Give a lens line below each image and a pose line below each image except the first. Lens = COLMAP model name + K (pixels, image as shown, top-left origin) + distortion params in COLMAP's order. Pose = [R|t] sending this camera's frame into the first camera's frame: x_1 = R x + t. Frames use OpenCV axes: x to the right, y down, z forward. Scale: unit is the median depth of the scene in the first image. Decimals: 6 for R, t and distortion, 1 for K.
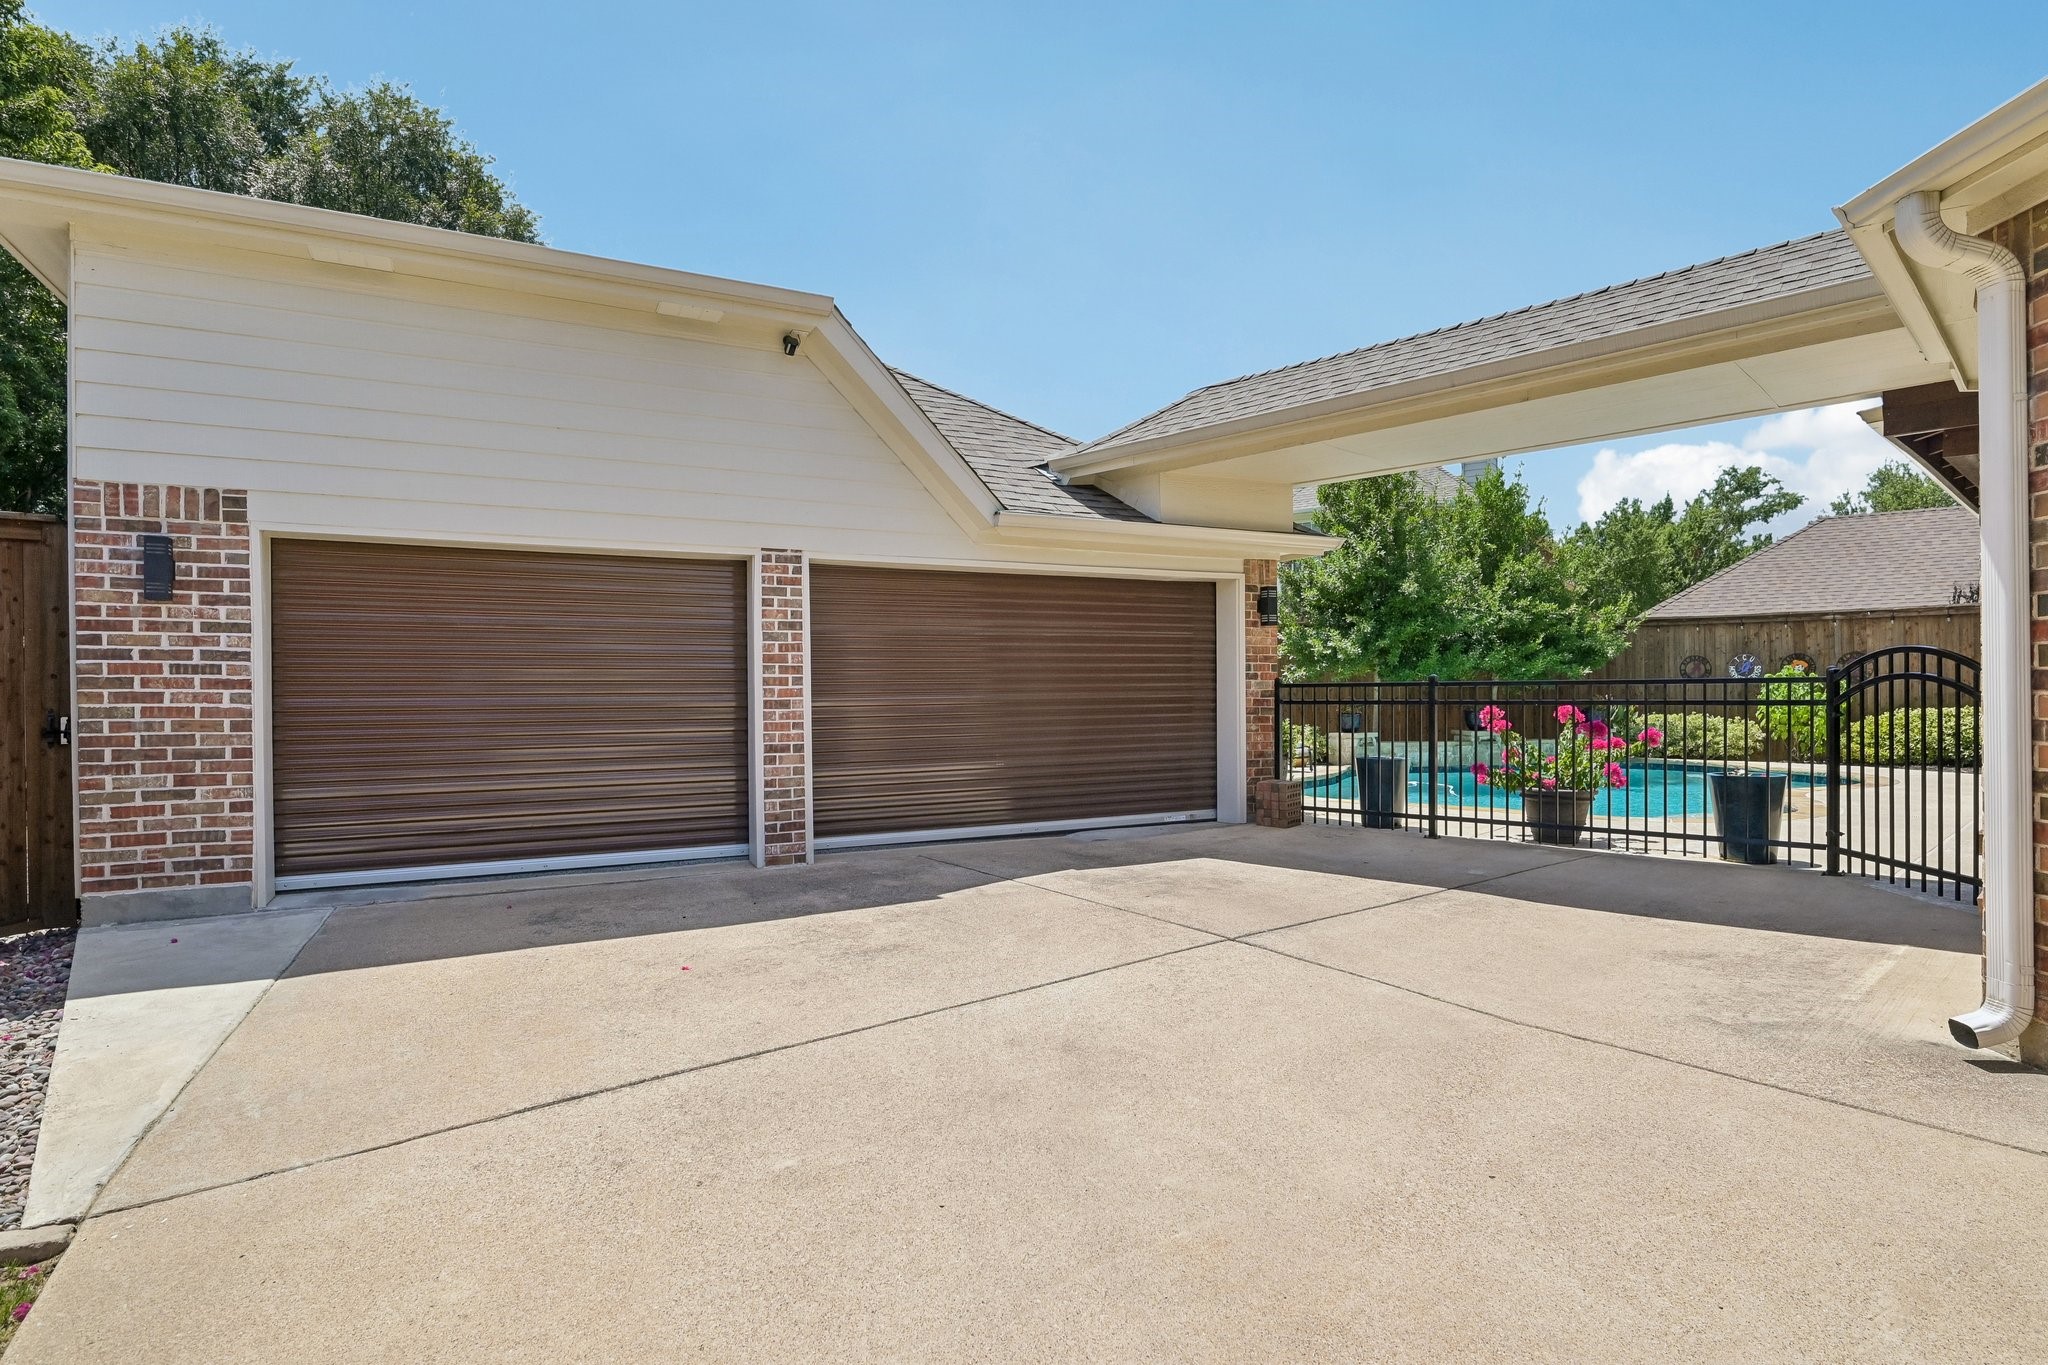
lens RADIAL K [[1063.2, 0, 1024.0], [0, 1063.2, 682.5], [0, 0, 1]] dist [0.002309, 0.000097]
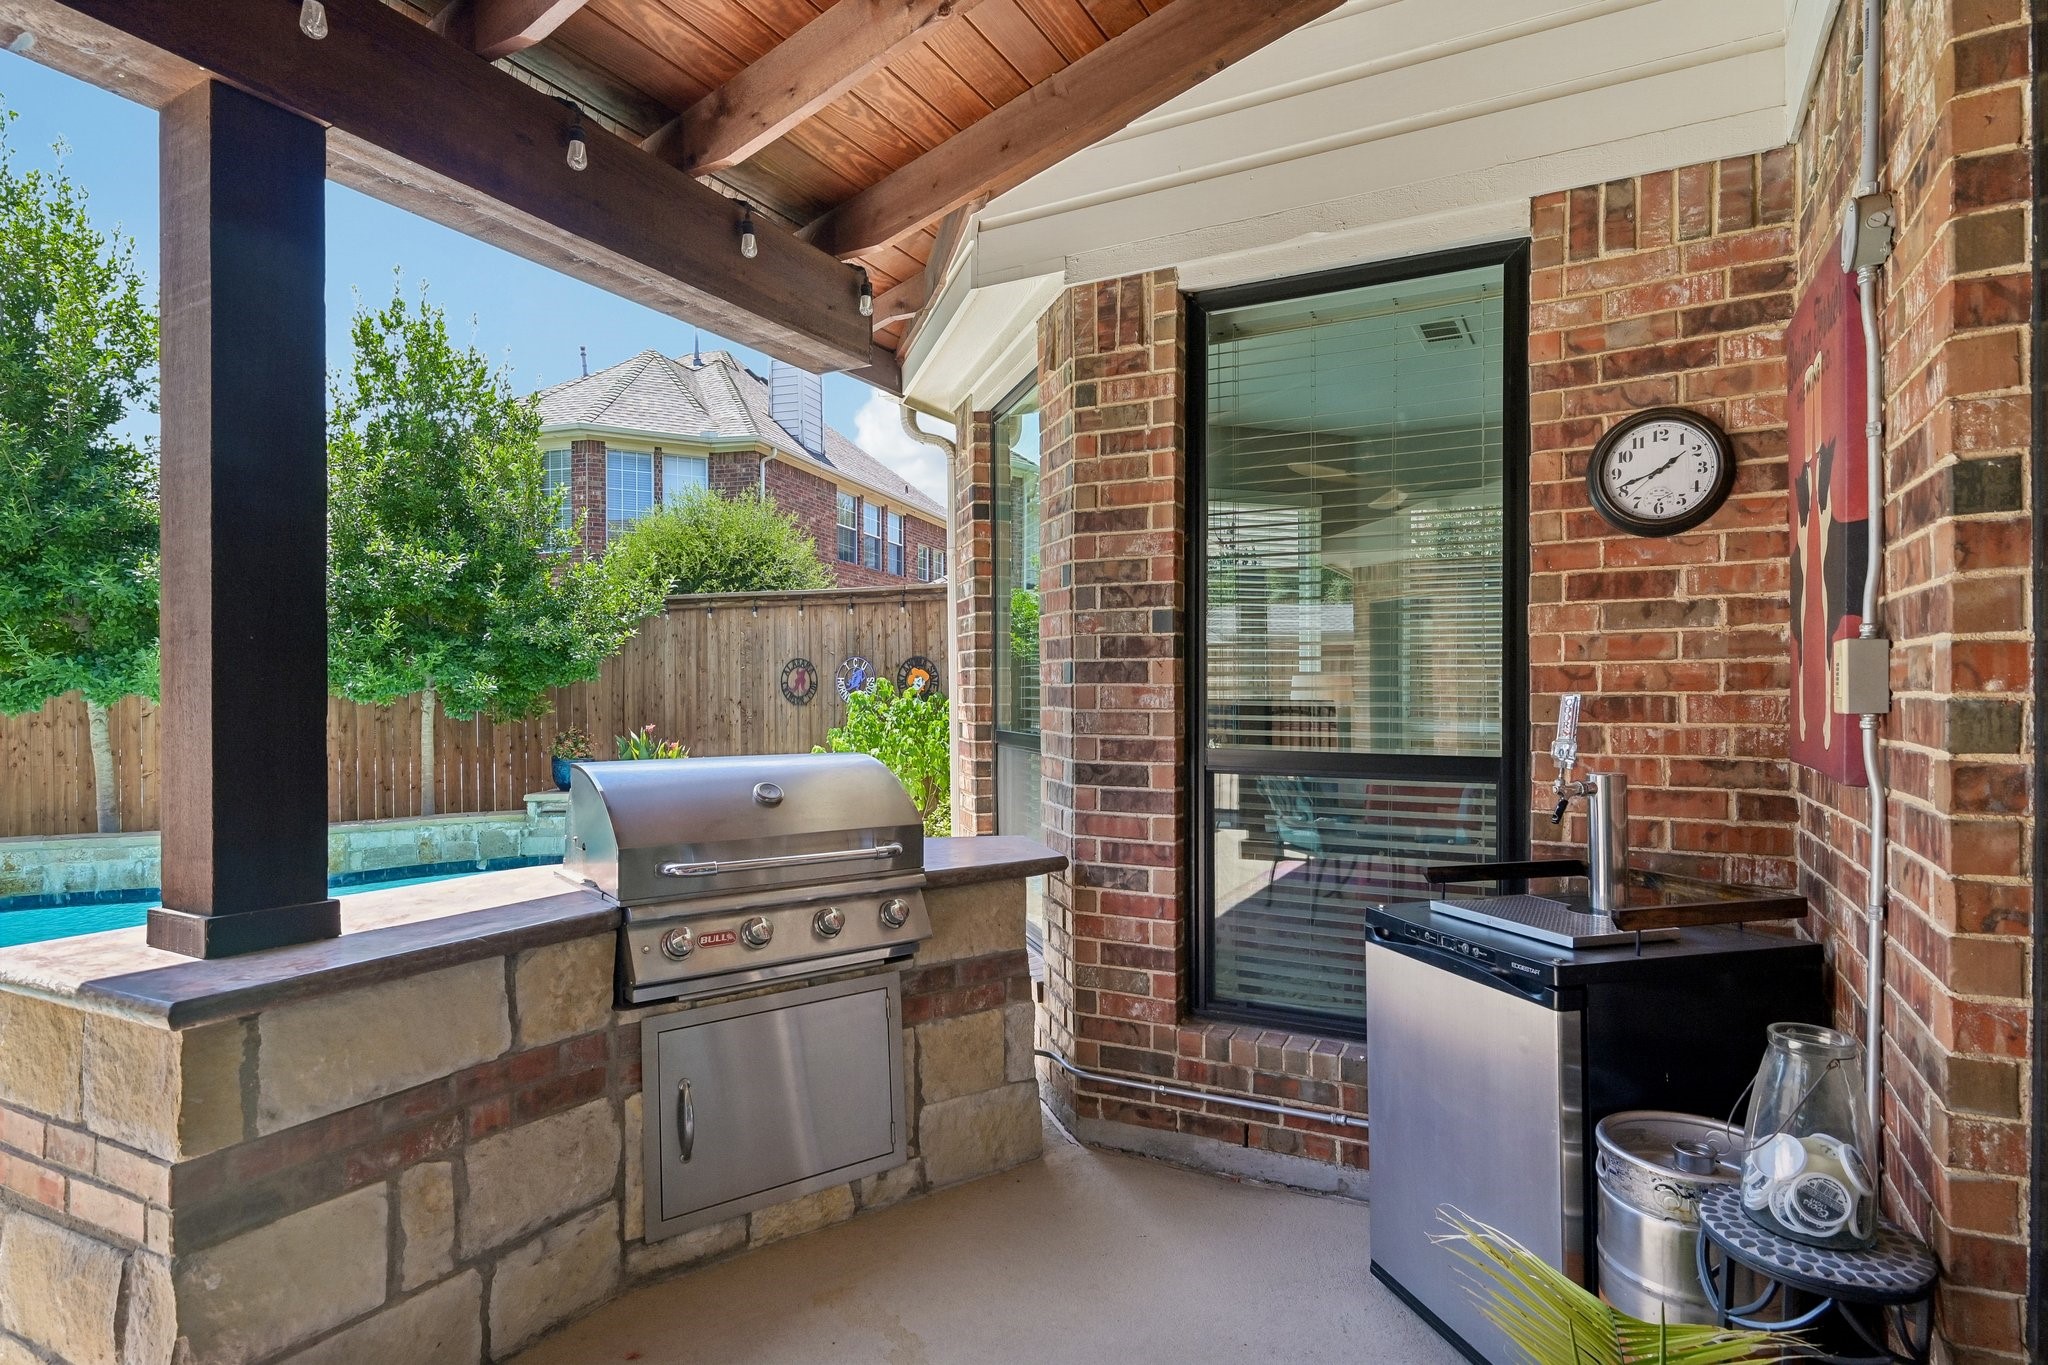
lens RADIAL K [[1072.2, 0, 1024.0], [0, 1072.2, 682.5], [0, 0, 1]] dist [0.001499, 0.000546]
pose [[0.946470, 0.006013, 0.322735, 0.590394], [-0.006226, 0.999981, -0.000374, -0.013340], [-0.322731, -0.001655, 0.946489, 0.423457]]
